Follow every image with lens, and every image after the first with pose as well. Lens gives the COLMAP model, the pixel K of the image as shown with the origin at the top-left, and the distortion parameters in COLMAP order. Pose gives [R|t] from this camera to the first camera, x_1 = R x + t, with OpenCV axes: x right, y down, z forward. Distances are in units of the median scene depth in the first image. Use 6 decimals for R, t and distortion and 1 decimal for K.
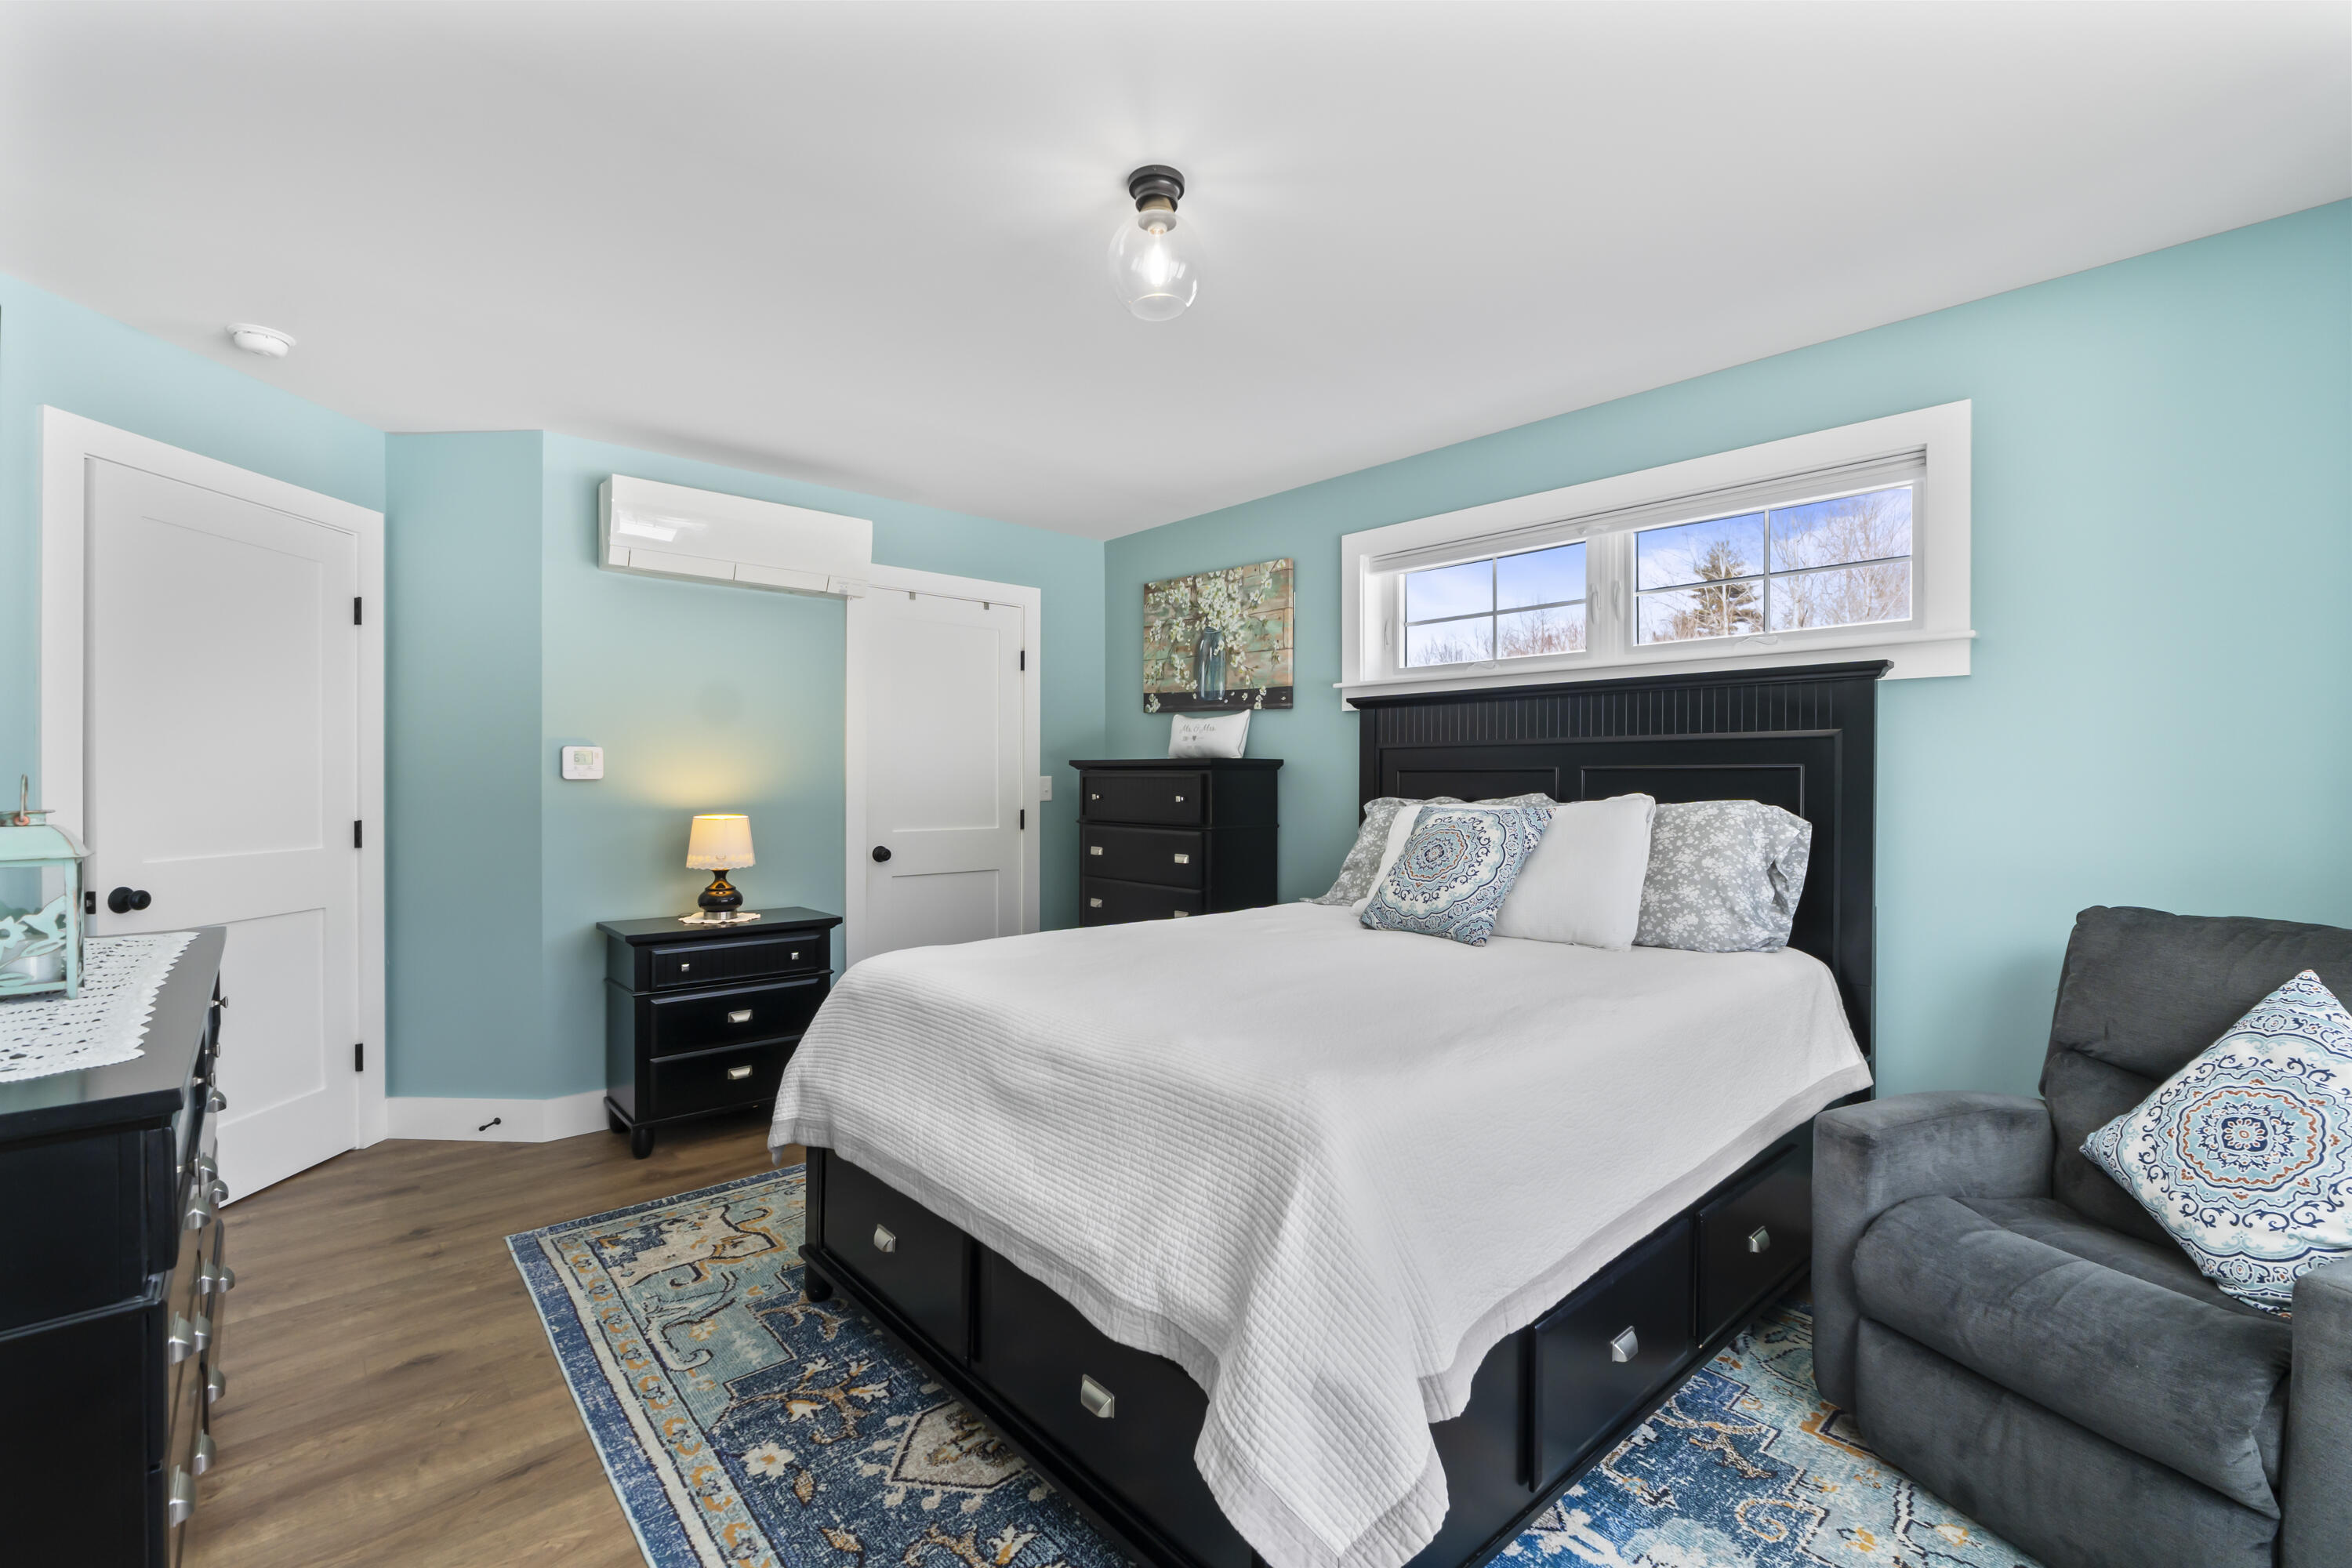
lens RADIAL K [[1026.5, 0, 1180.8], [0, 1026.5, 737.9], [0, 0, 1]] dist [-0.016150, -0.000567]
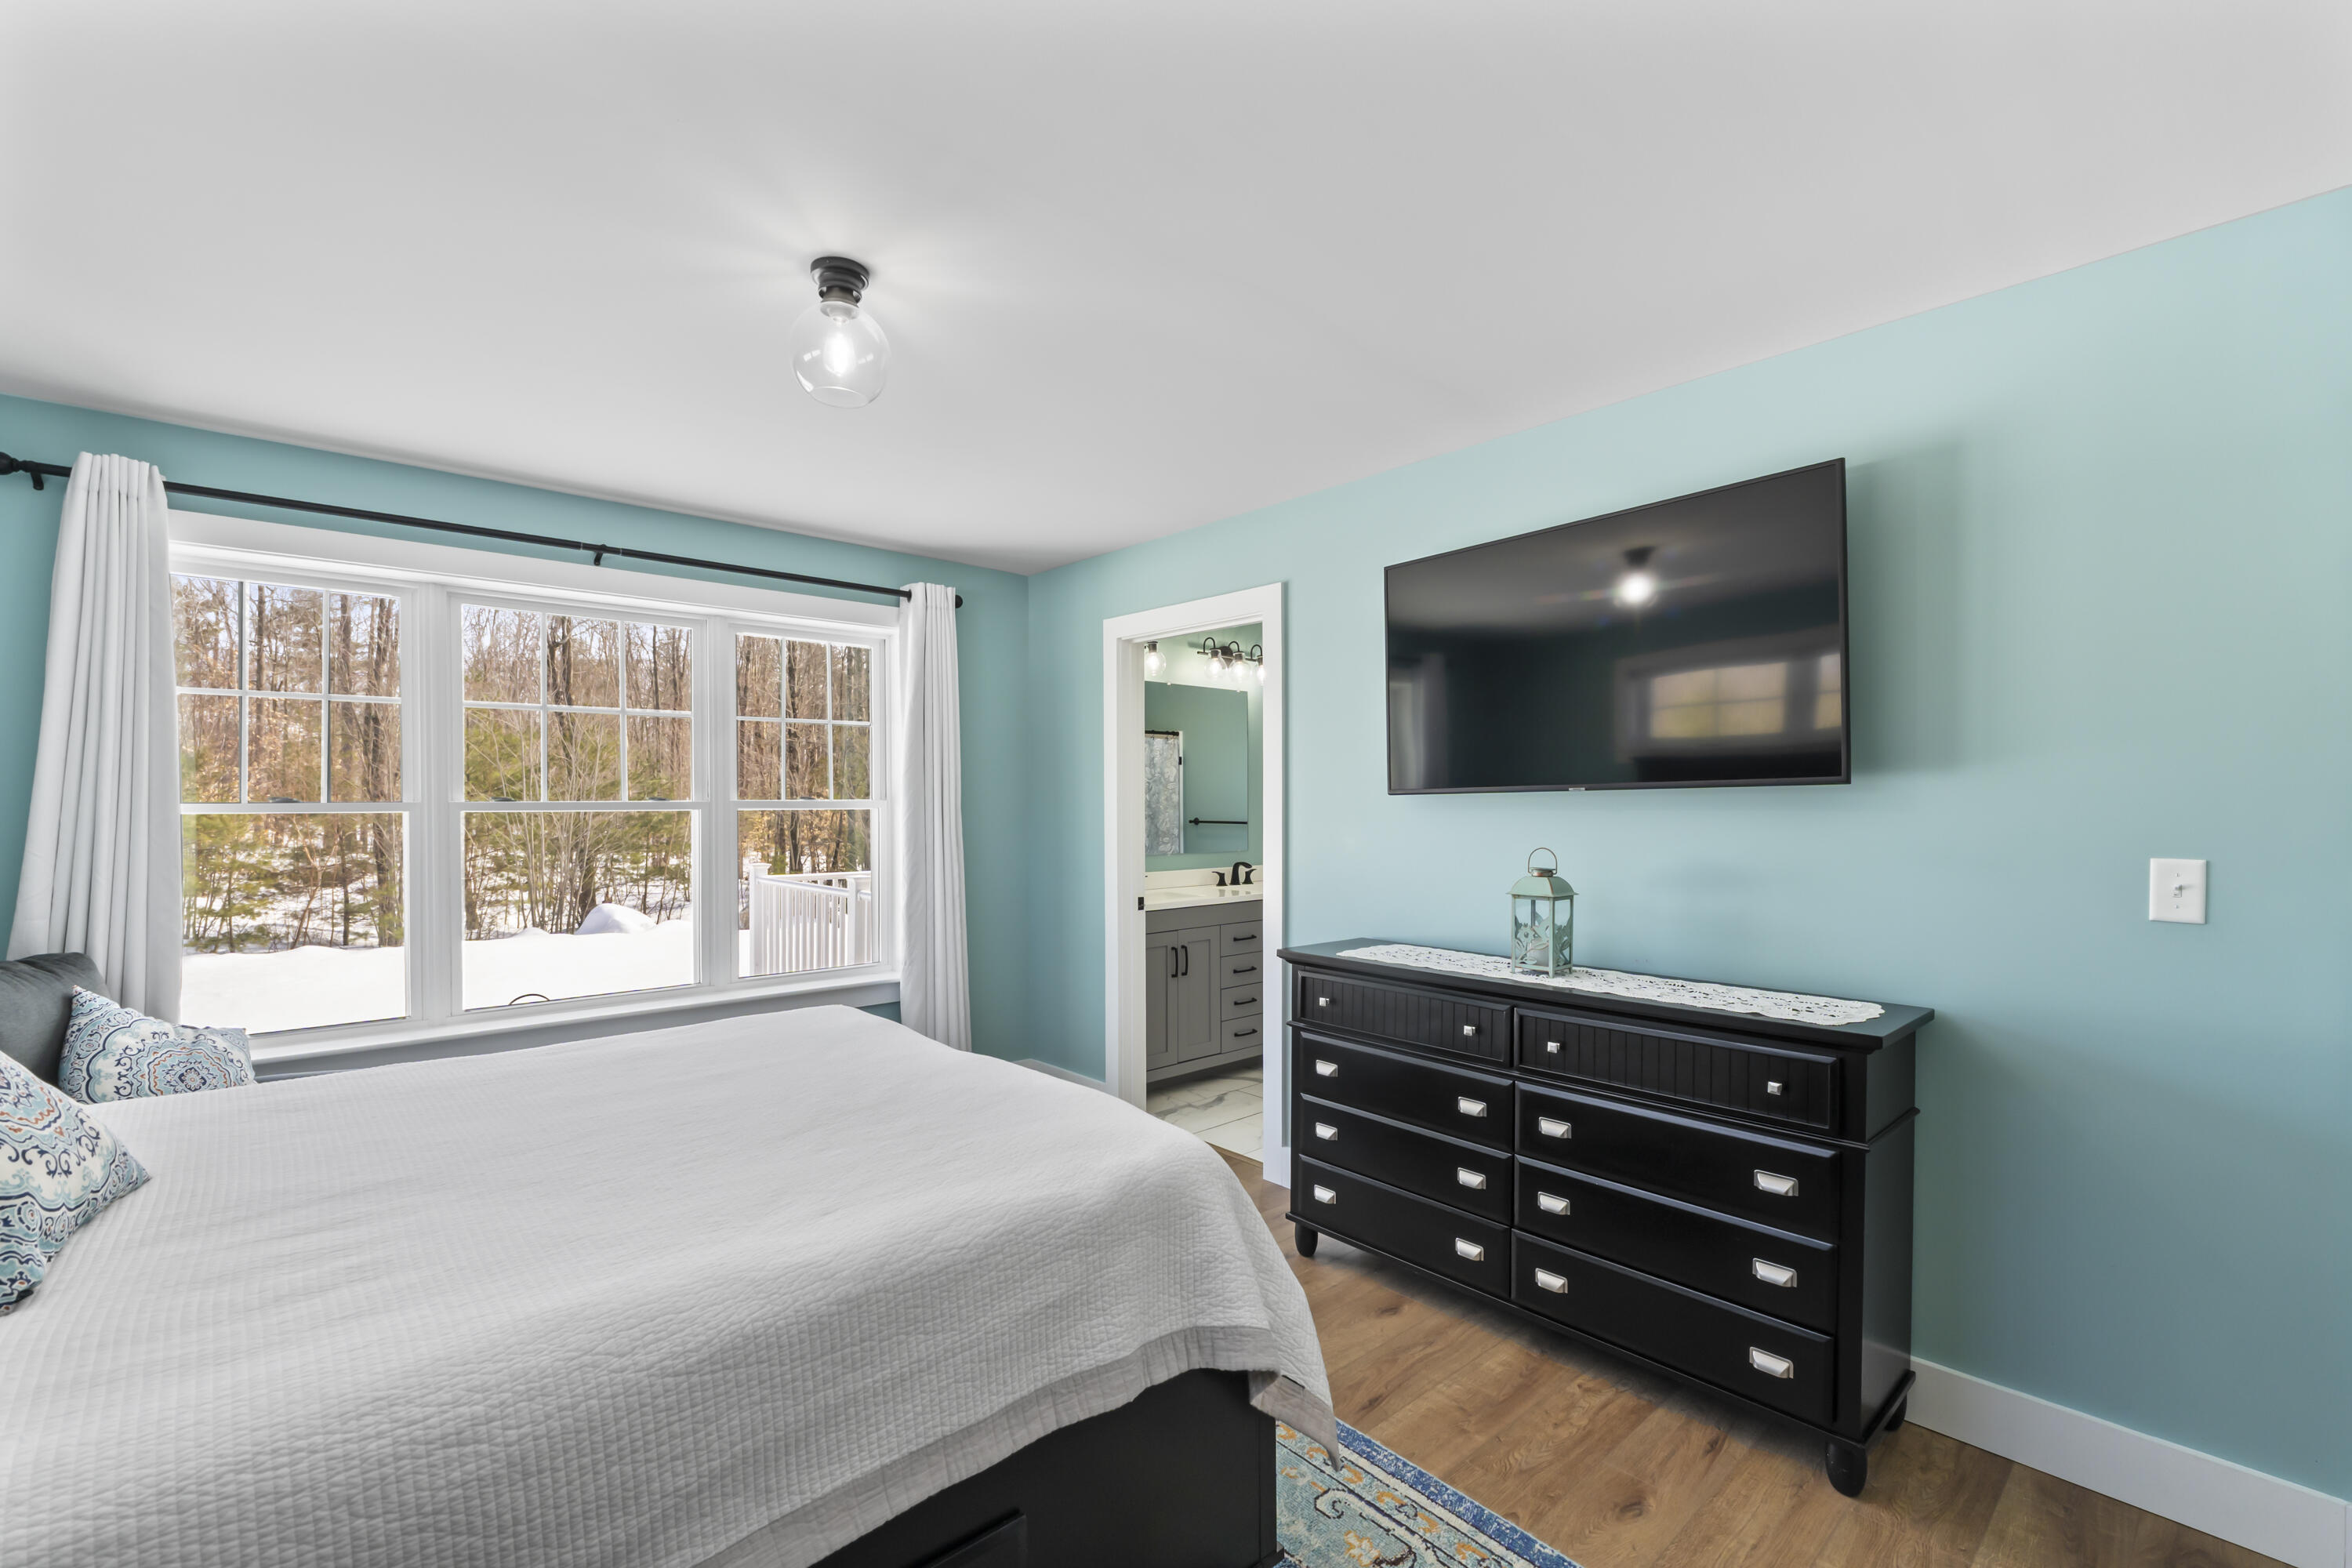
lens RADIAL K [[988.4, 0, 1176.0], [0, 988.4, 784.0], [0, 0, 1]] dist [-0.010107, 0.000186]
pose [[-0.999993, 0.002586, 0.002864, -0.260286], [0.002414, 0.998288, -0.058435, 0.017686], [-0.003010, -0.058428, -0.998287, 1.436817]]
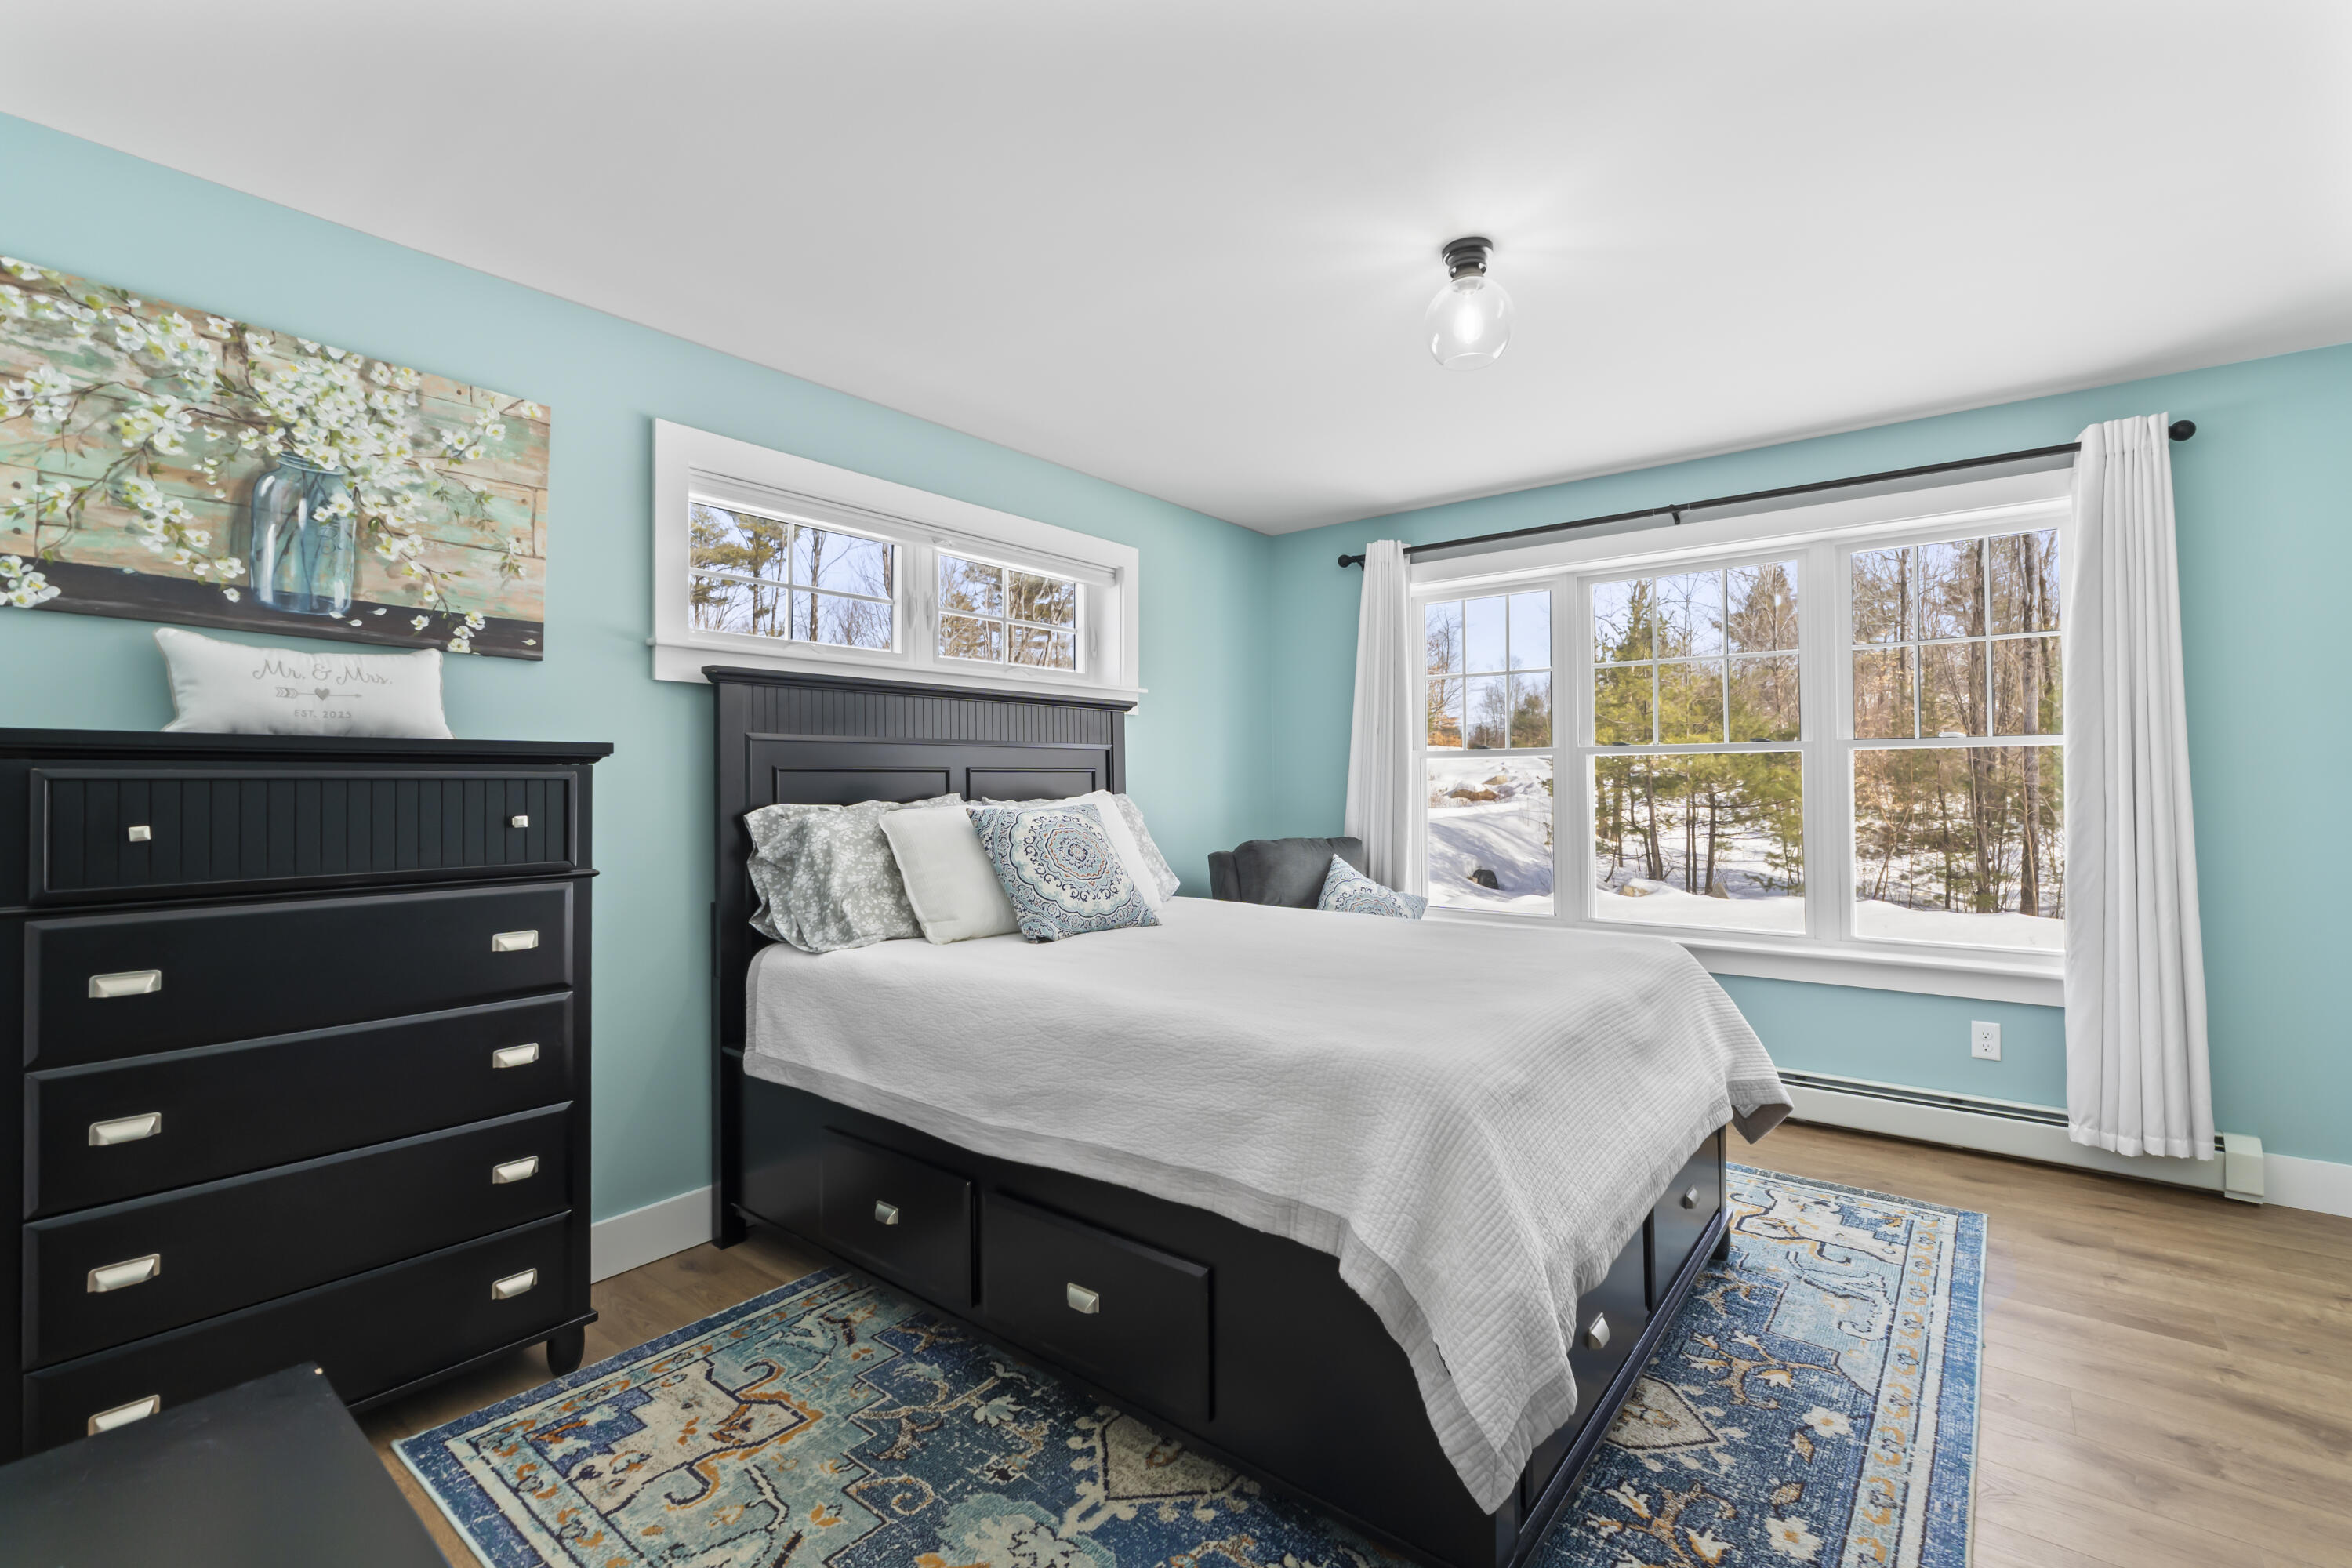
lens RADIAL K [[1026.5, 0, 1180.8], [0, 1026.5, 737.9], [0, 0, 1]] dist [-0.016150, -0.000567]
pose [[-0.174266, 0.043173, 0.983752, -0.780027], [-0.030242, 0.998332, -0.049170, 0.047801], [-0.984234, -0.038319, -0.172670, 1.098474]]
